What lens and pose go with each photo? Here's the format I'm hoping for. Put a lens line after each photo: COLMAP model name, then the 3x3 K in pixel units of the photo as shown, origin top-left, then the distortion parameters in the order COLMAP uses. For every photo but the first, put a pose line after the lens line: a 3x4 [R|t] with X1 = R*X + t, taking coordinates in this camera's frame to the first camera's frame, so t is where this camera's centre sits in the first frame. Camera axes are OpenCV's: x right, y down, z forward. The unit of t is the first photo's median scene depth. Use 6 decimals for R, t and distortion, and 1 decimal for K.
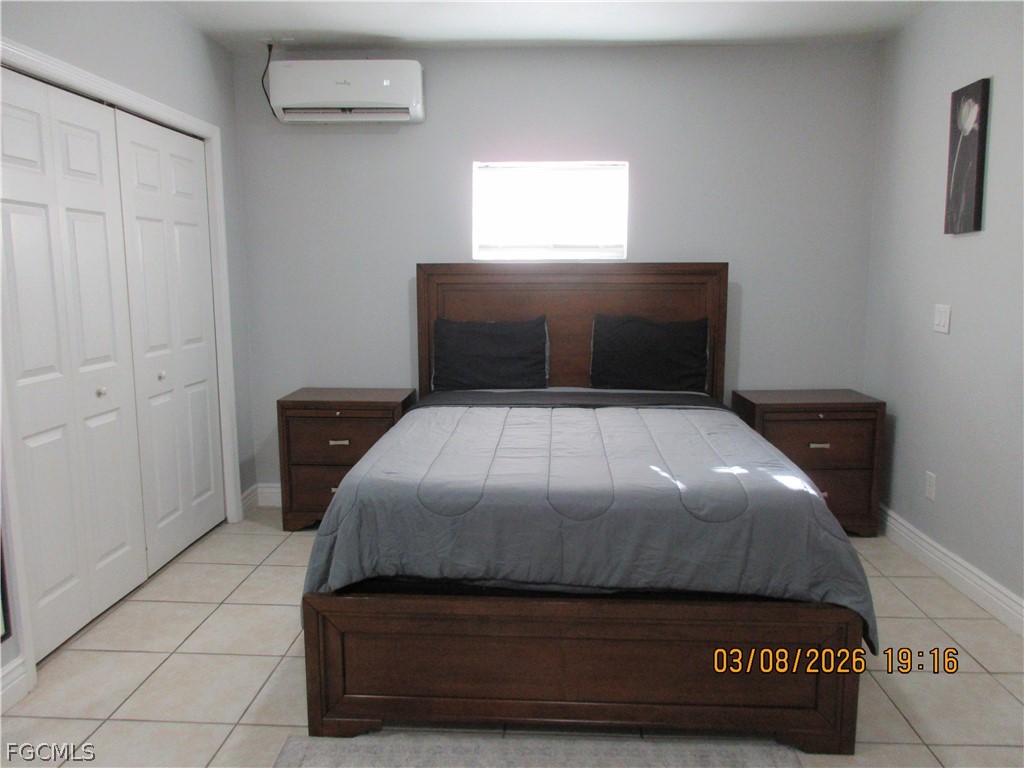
lens RADIAL K [[744.6, 0, 512.0], [0, 744.6, 384.0], [0, 0, 1]] dist [-0.018426, 0.000769]
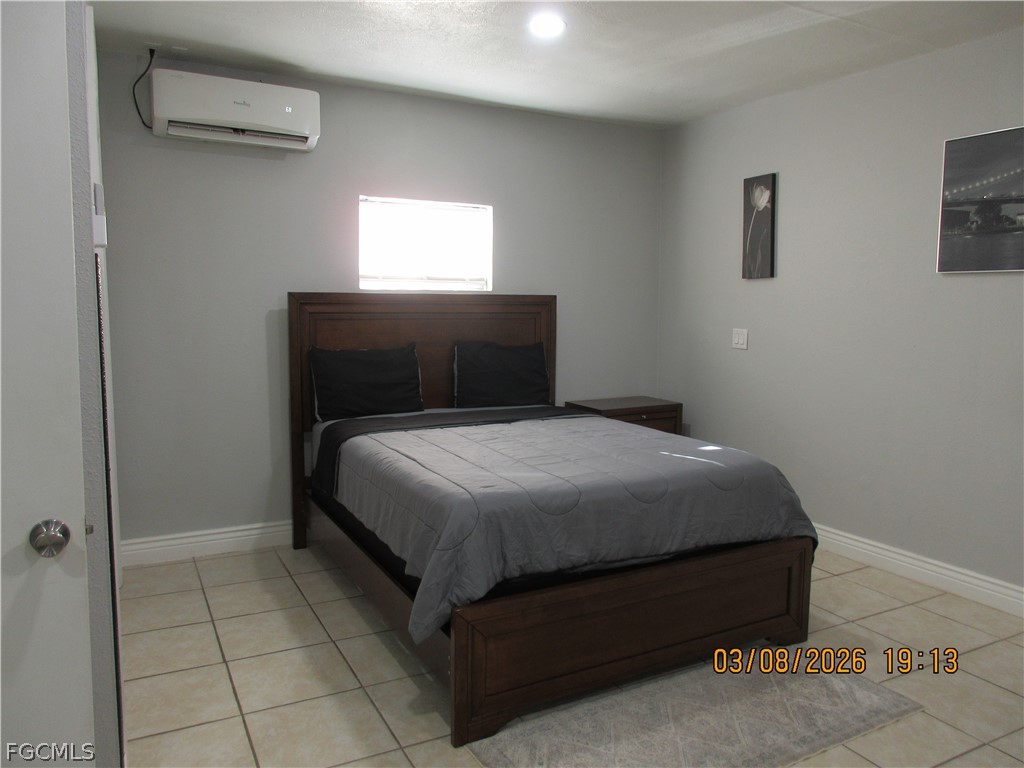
lens RADIAL K [[743.3, 0, 512.0], [0, 743.3, 384.0], [0, 0, 1]] dist [-0.025009, -0.000746]
pose [[0.854963, -0.047658, 0.516495, -0.439220], [0.066359, 0.997637, -0.017790, -0.005567], [-0.514427, 0.049484, 0.856105, 0.026033]]
